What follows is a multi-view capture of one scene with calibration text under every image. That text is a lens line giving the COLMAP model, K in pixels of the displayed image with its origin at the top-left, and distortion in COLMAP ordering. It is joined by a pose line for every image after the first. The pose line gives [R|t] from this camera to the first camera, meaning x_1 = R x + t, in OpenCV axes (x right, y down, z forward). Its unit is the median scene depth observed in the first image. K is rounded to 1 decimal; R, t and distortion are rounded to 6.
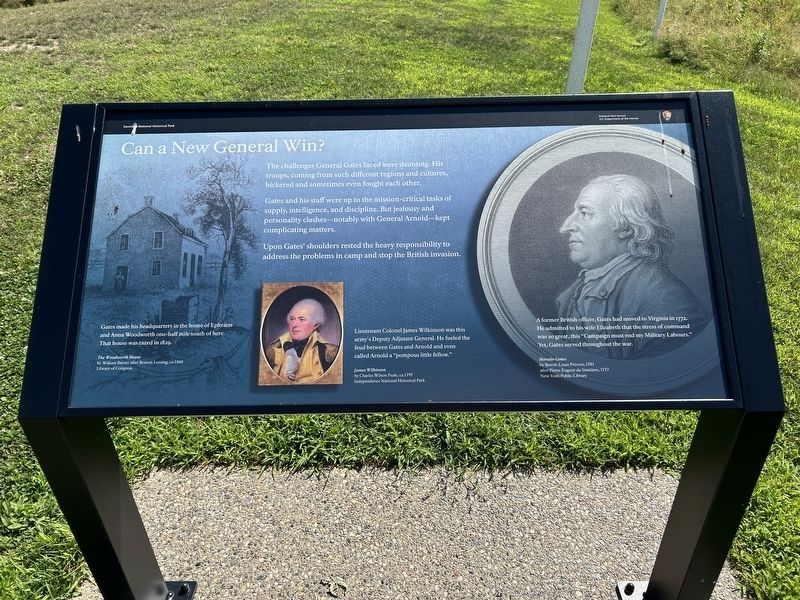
lens RADIAL K [[605.3, 0, 390.1], [0, 605.3, 303.2], [0, 0, 1]] dist [0.044661, -0.056202]
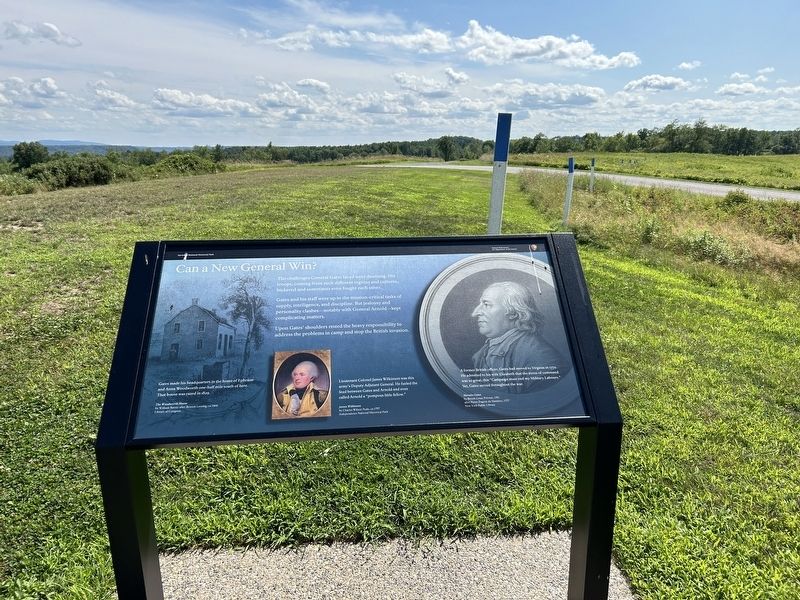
lens RADIAL K [[605.3, 0, 390.1], [0, 605.3, 303.2], [0, 0, 1]] dist [0.044661, -0.056202]
pose [[0.996218, -0.006408, 0.086653, -0.057255], [0.030765, 0.958685, -0.282802, 0.266752], [-0.081261, 0.284398, 0.955256, -0.436851]]
